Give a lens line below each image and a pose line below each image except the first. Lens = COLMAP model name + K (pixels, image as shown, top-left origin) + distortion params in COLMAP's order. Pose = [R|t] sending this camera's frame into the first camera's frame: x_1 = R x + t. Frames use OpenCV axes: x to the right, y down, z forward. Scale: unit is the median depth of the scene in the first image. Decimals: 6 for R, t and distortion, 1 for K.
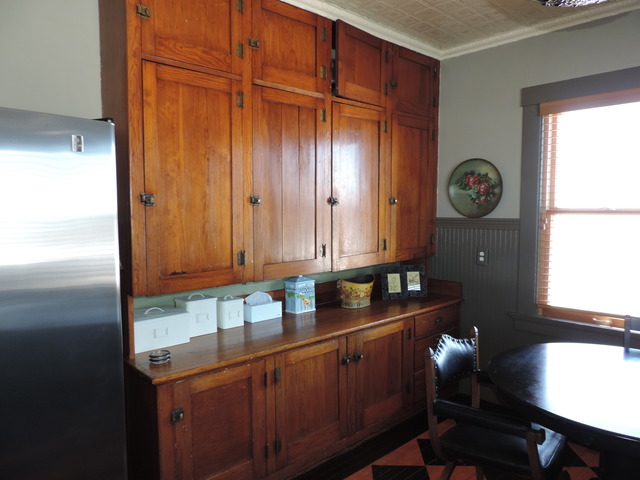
lens RADIAL K [[459.7, 0, 320.0], [0, 459.7, 240.0], [0, 0, 1]] dist [-0.023892, 0.000050]
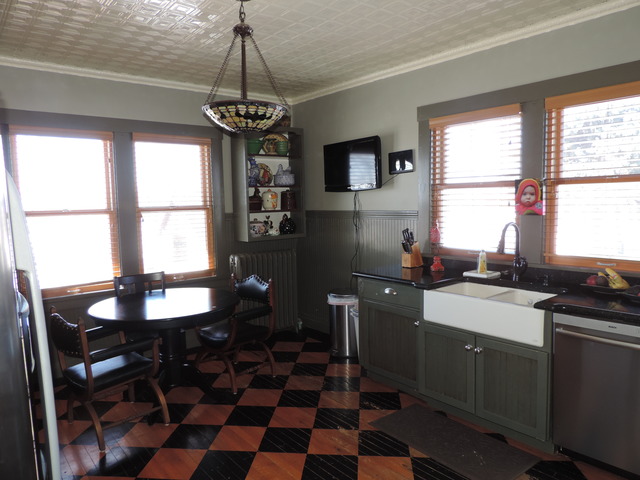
lens RADIAL K [[459.7, 0, 320.0], [0, 459.7, 240.0], [0, 0, 1]] dist [-0.023892, 0.000050]
pose [[0.054737, -0.088444, 0.994576, -0.678583], [0.085310, 0.992841, 0.083595, -0.027148], [-0.994850, 0.080272, 0.061891, 0.133419]]
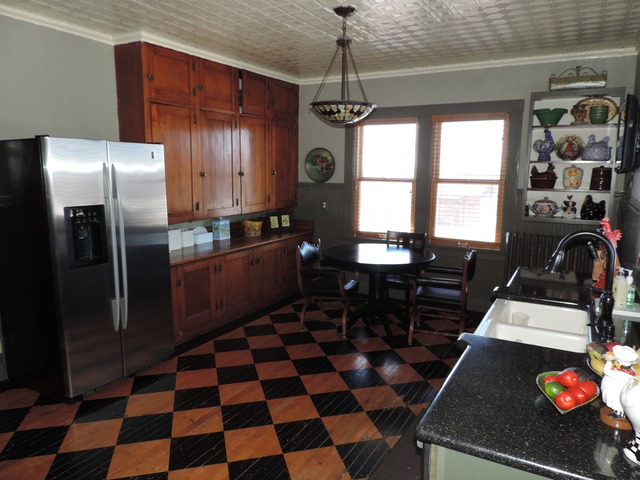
lens RADIAL K [[459.7, 0, 320.0], [0, 459.7, 240.0], [0, 0, 1]] dist [-0.023892, 0.000050]
pose [[0.954131, -0.038408, 0.296916, -0.203369], [0.010766, 0.995497, 0.094180, 0.004642], [-0.299196, -0.086664, 0.950248, -0.728401]]
